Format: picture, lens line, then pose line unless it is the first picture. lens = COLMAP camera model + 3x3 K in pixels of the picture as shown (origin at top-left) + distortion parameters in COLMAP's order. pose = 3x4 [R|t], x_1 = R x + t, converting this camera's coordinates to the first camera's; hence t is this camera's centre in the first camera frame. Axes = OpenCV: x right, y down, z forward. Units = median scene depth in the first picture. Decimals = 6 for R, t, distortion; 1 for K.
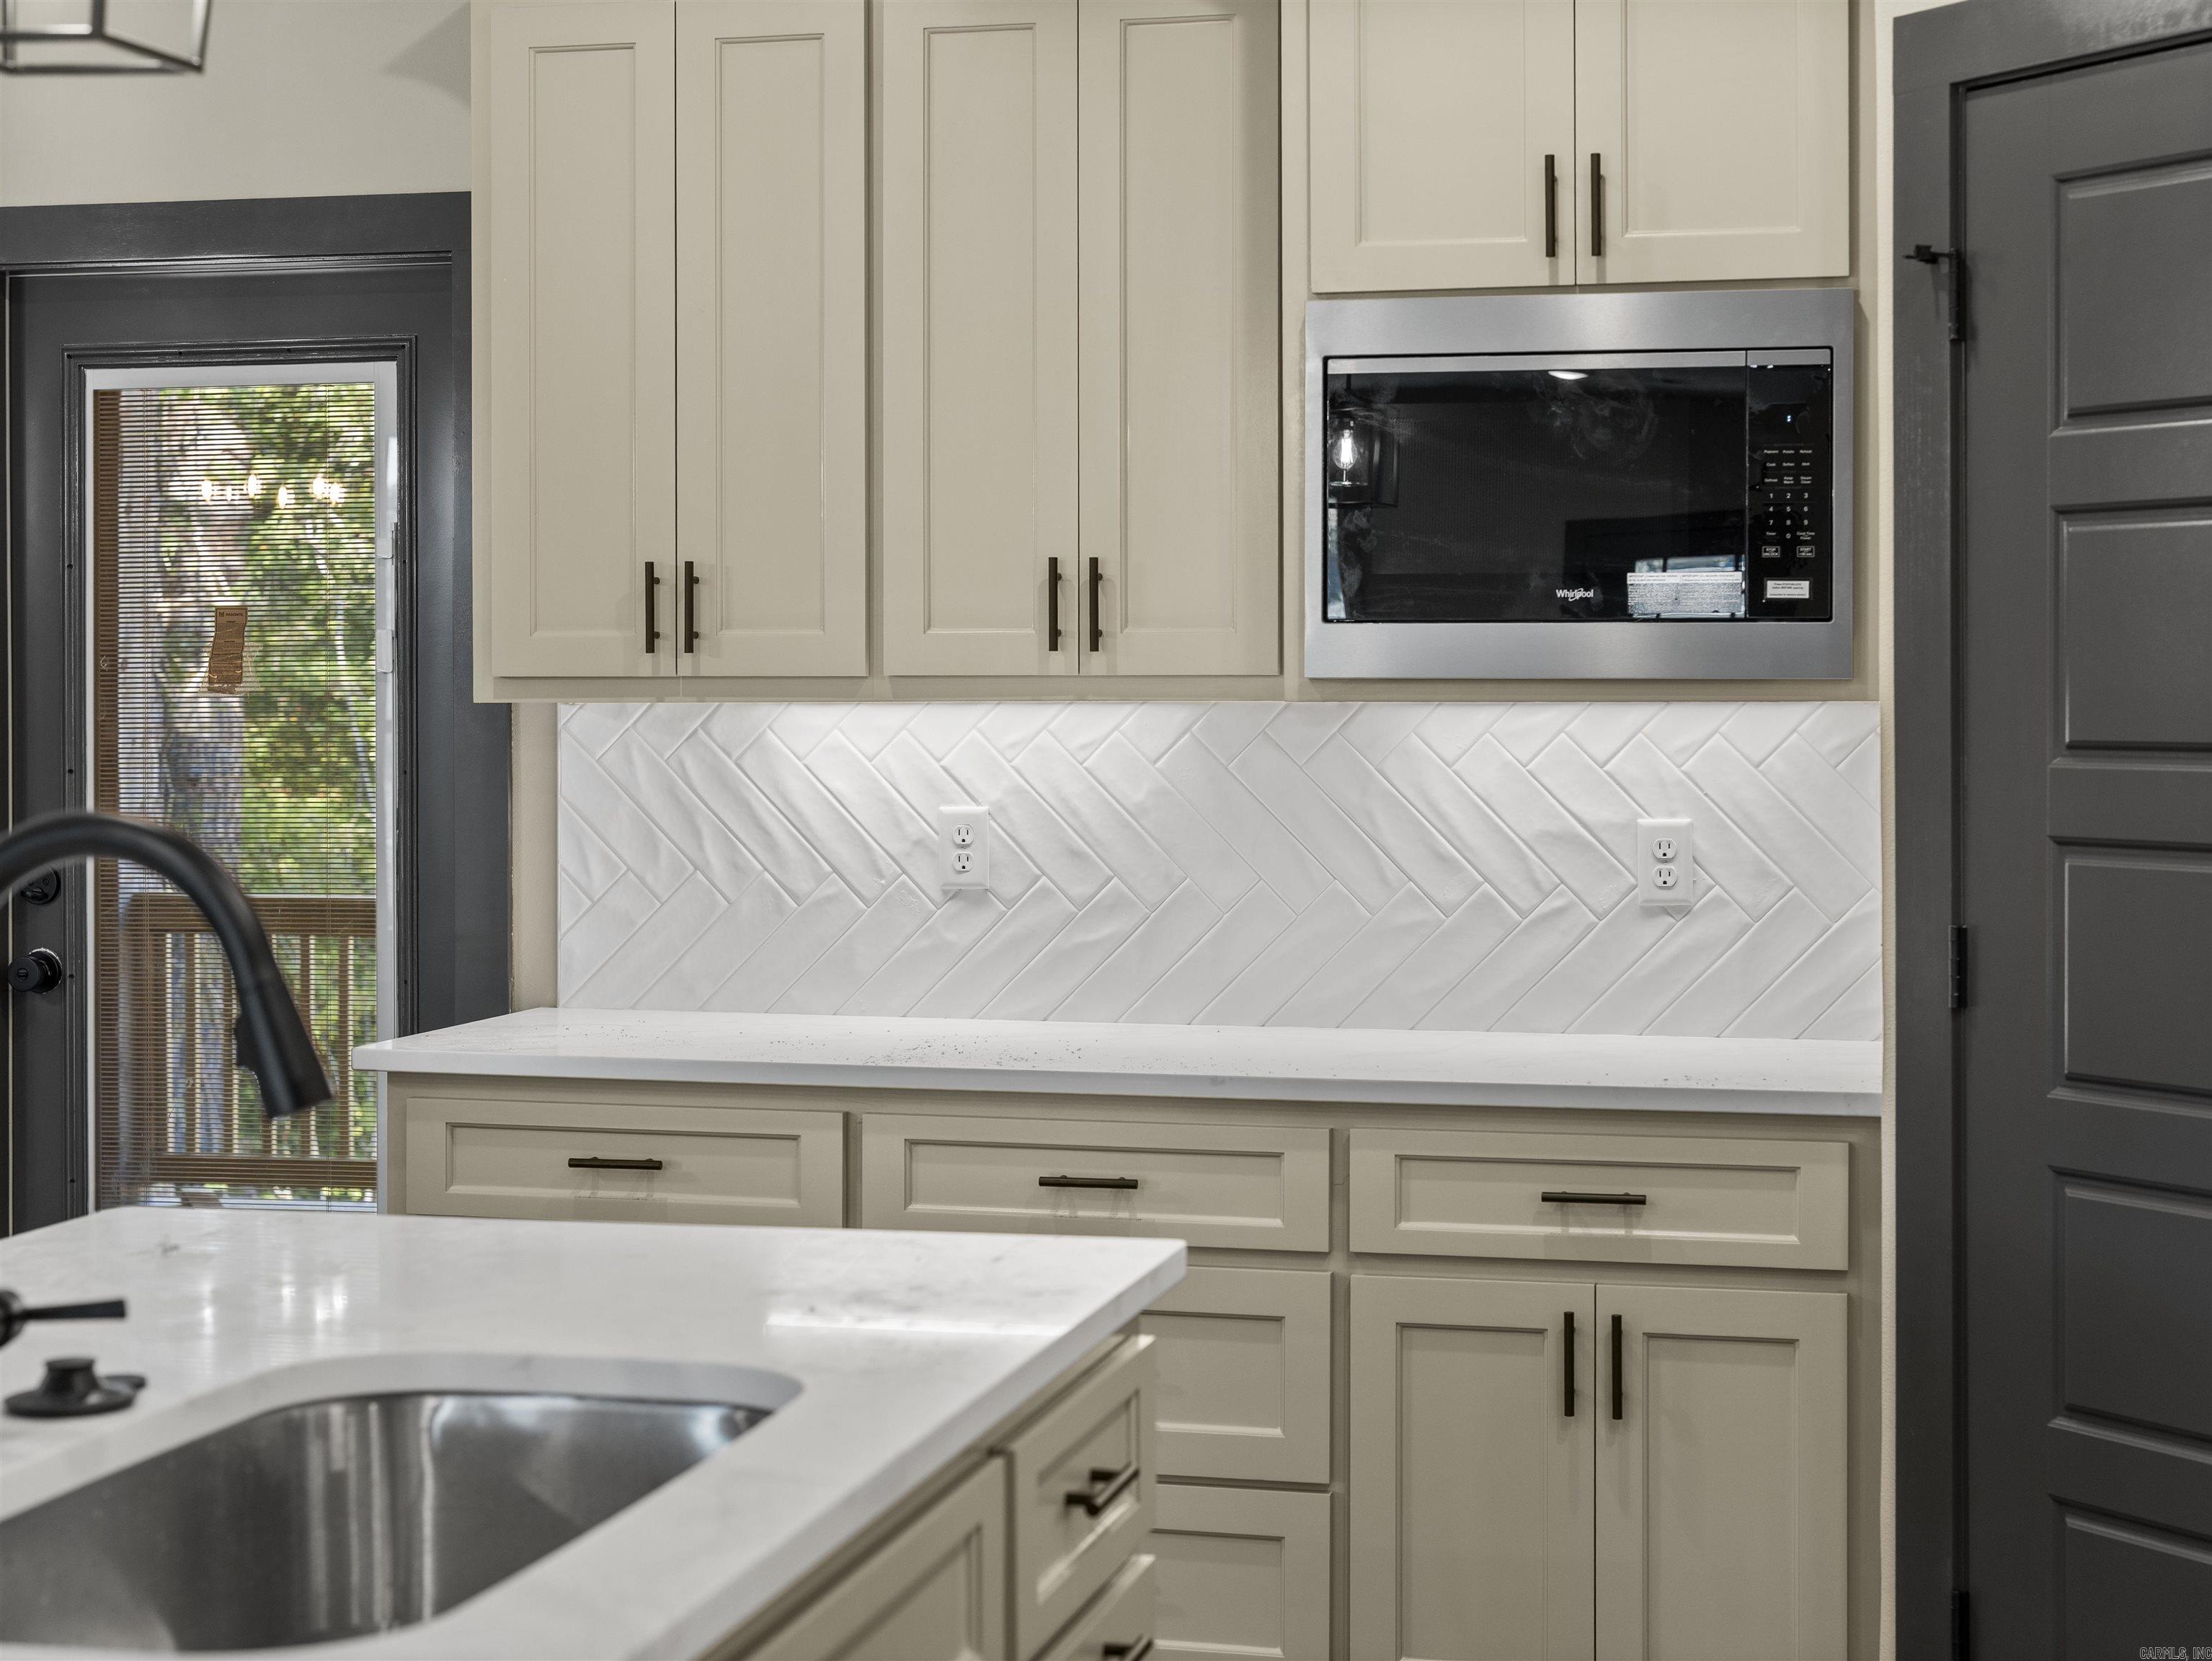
lens RADIAL K [[3484.9, 0, 1128.7], [0, 3484.9, 727.0], [0, 0, 1]] dist [-0.012238, 0.000000]
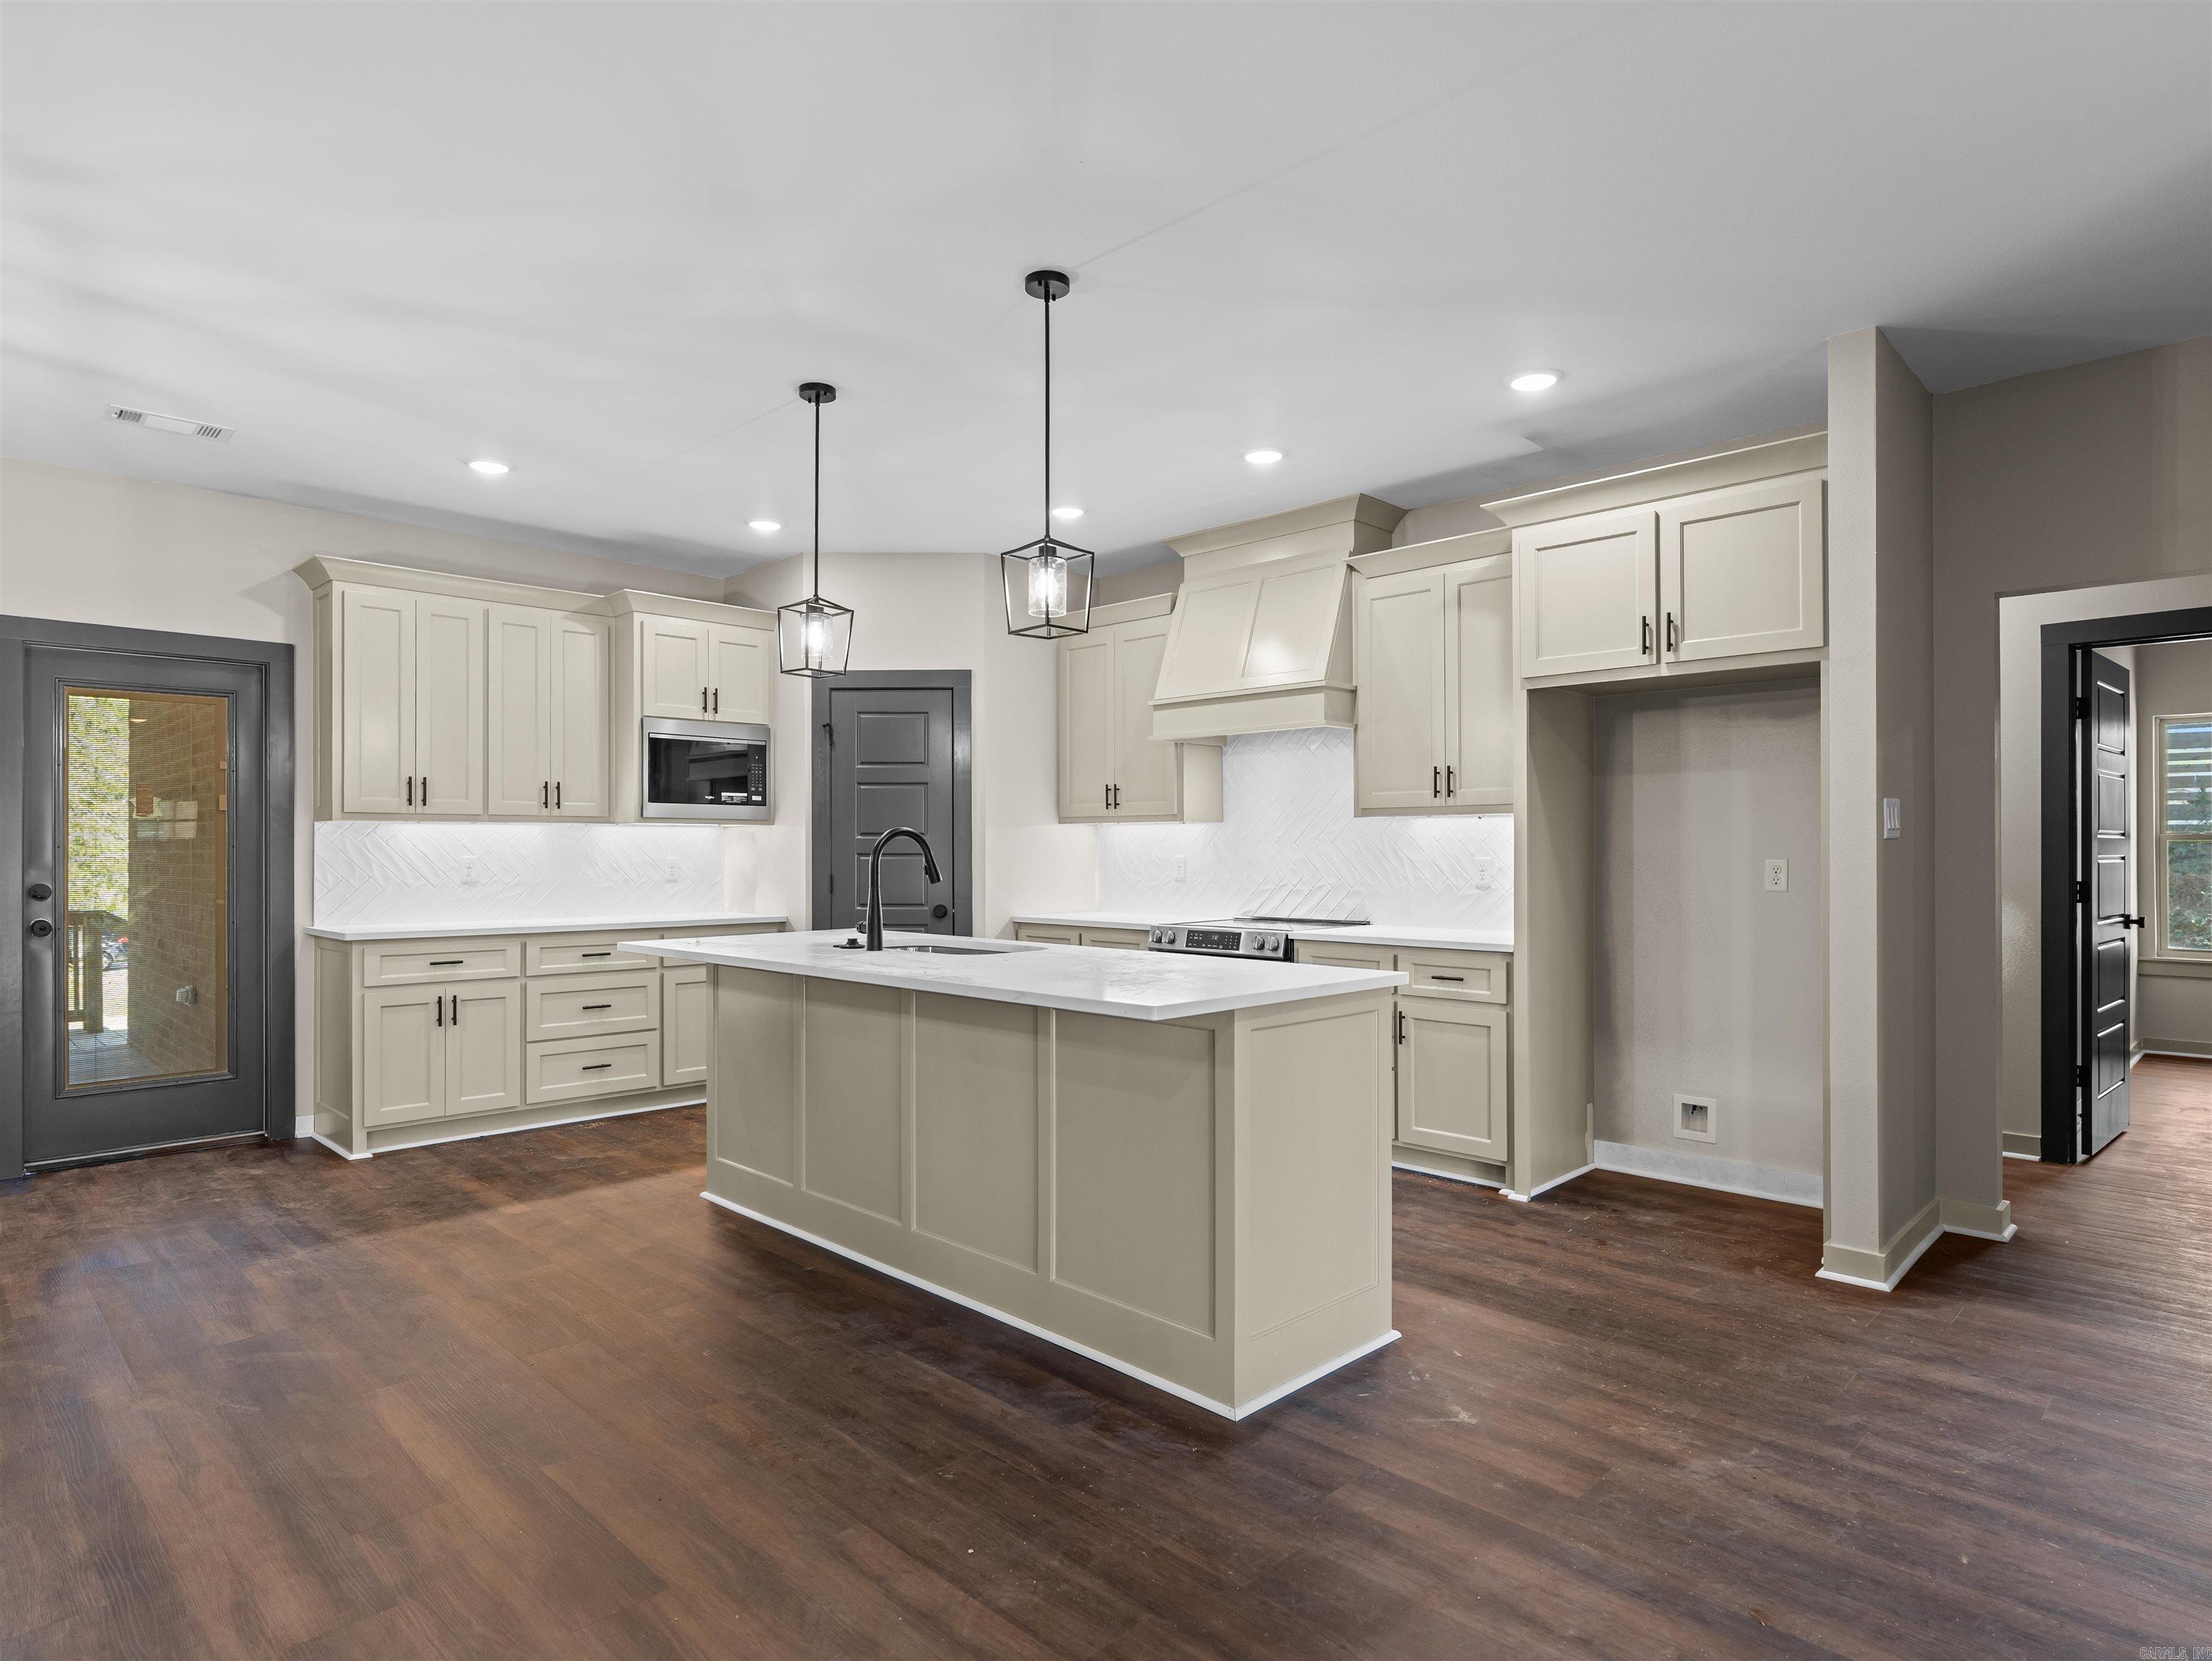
lens RADIAL K [[1228.3, 0, 1102.4], [0, 1228.3, 843.0], [0, 0, 1]] dist [-0.006882, 0.003878]
pose [[0.525902, 0.004609, 0.850533, -0.824837], [0.009491, 0.999891, -0.011287, 0.034037], [-0.850492, 0.014009, 0.525801, -0.122836]]
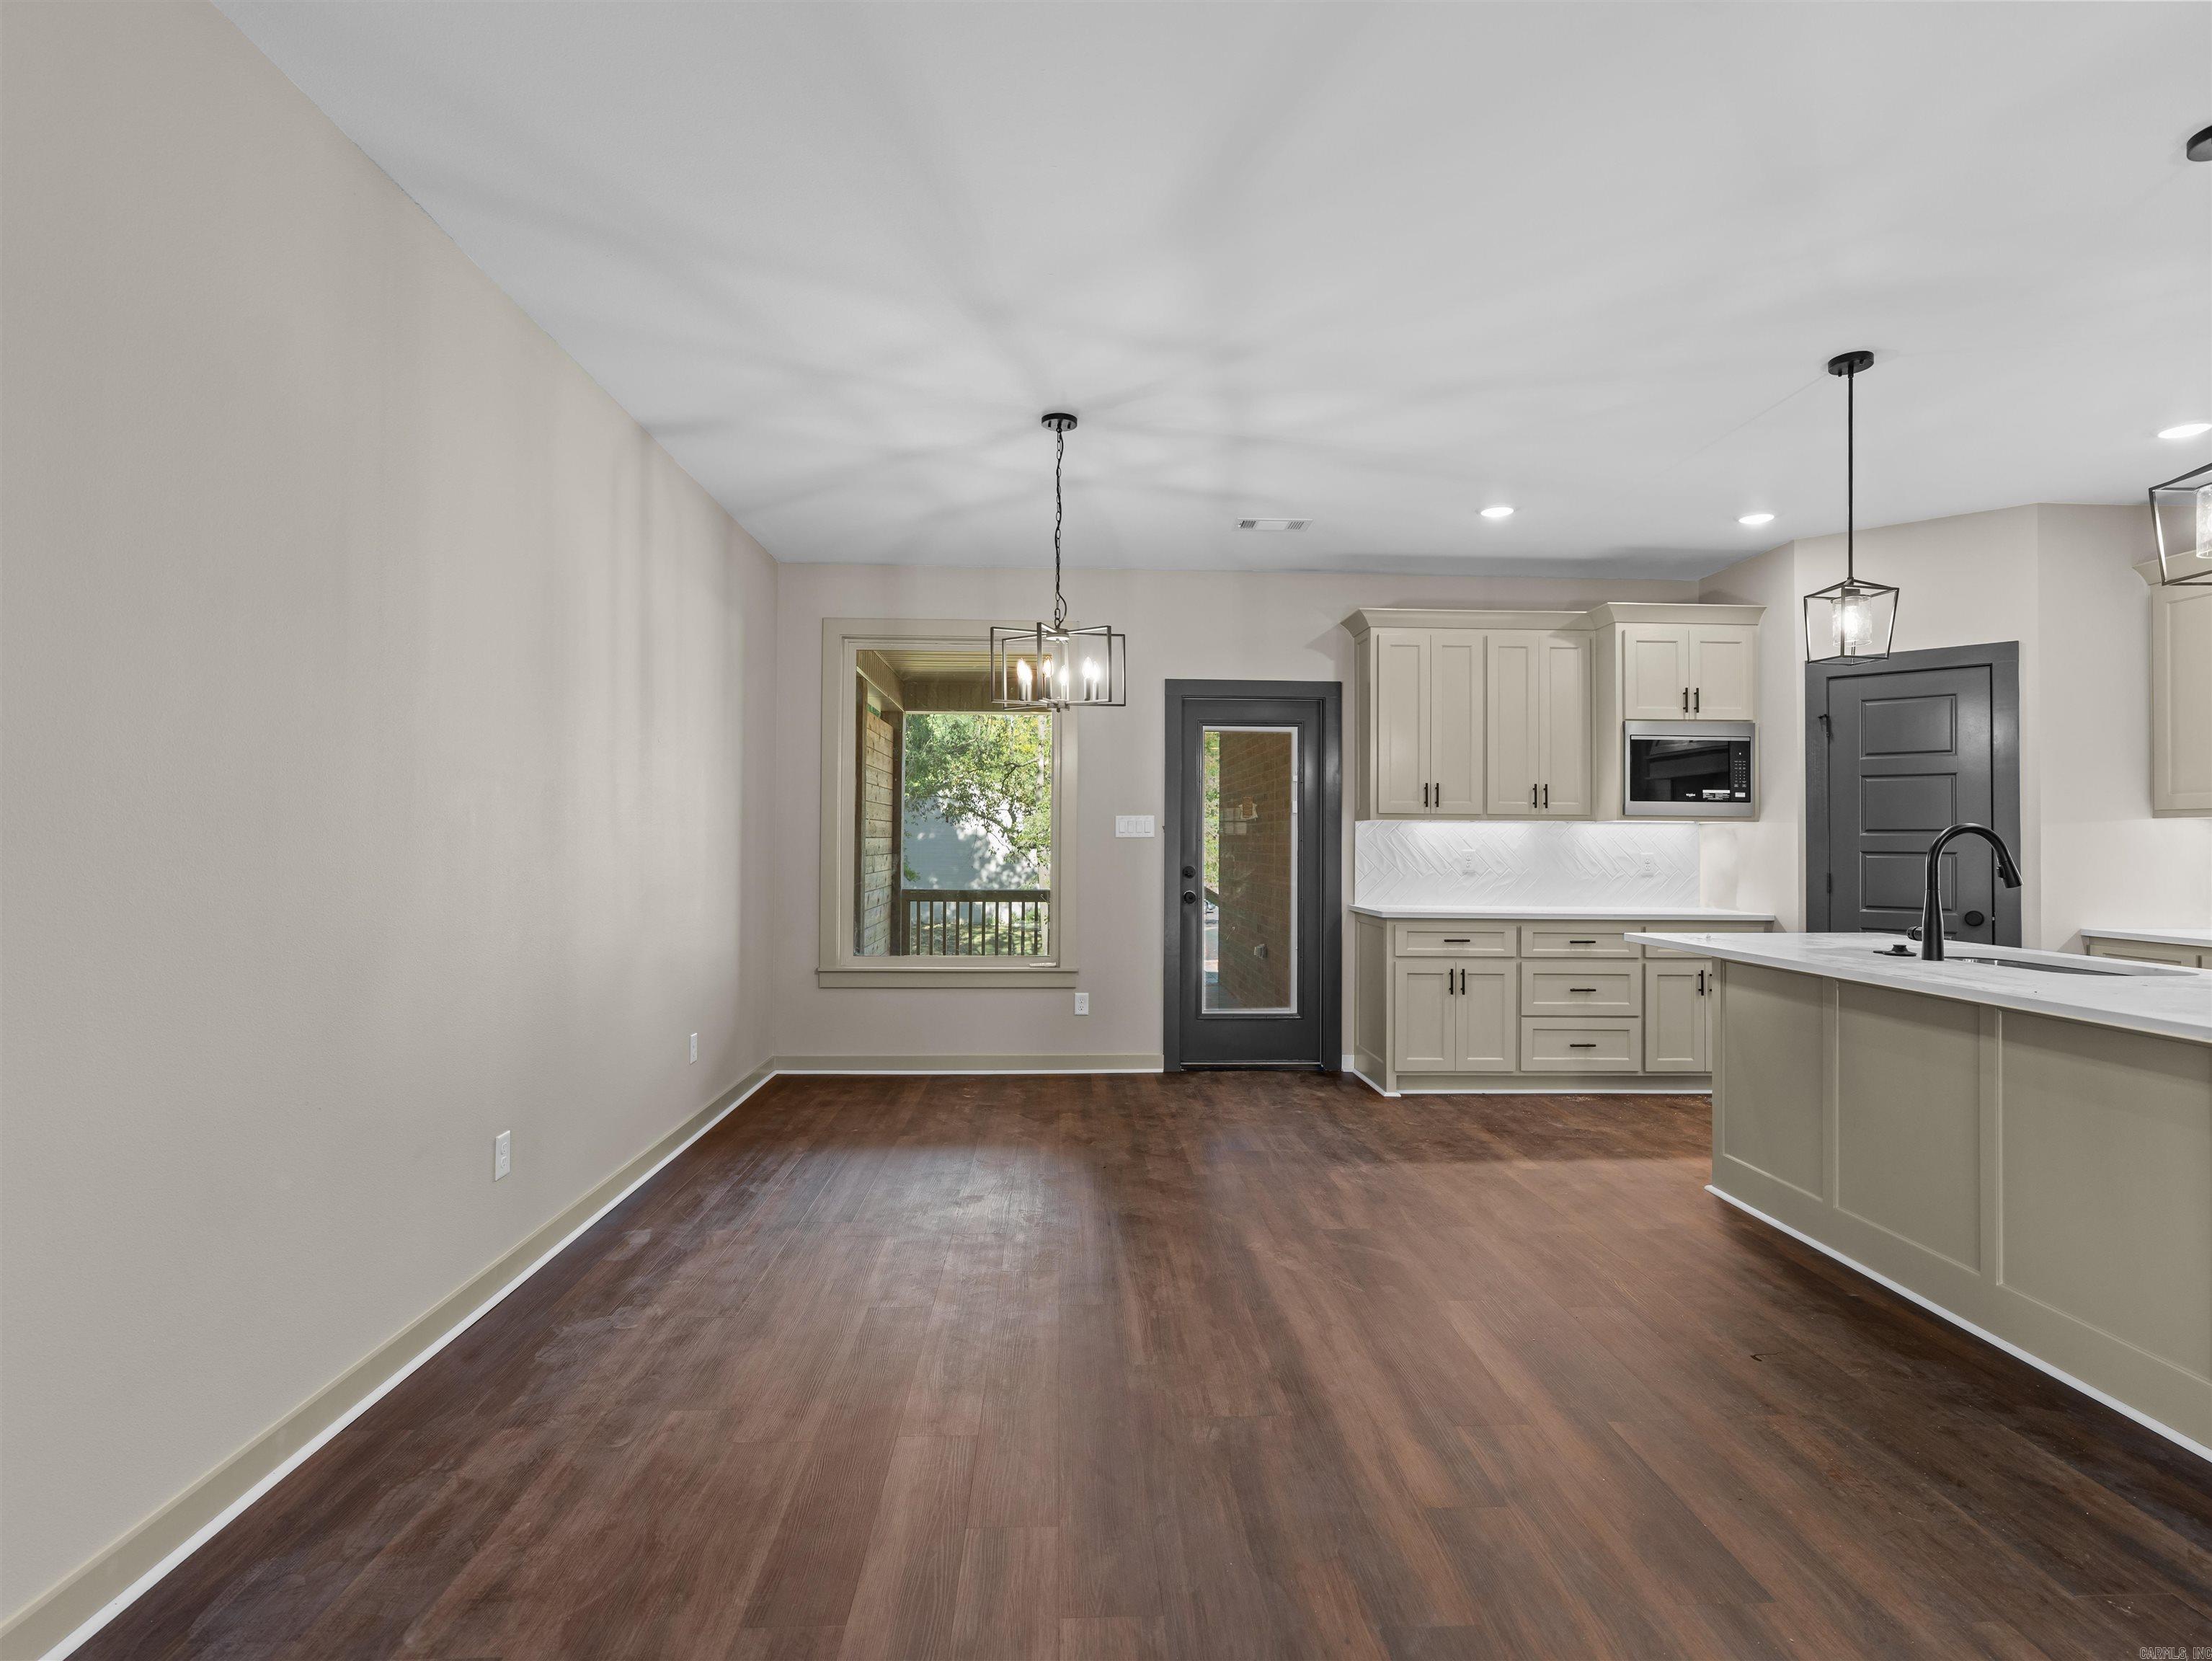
lens RADIAL K [[1111.3, 0, 1106.9], [0, 1111.3, 825.7], [0, 0, 1]] dist [-0.013134, 0.005284]
pose [[0.964281, 0.011581, 0.264628, -0.866534], [-0.005242, 0.999682, -0.024649, 0.033165], [-0.264830, 0.022382, 0.964035, -0.069455]]
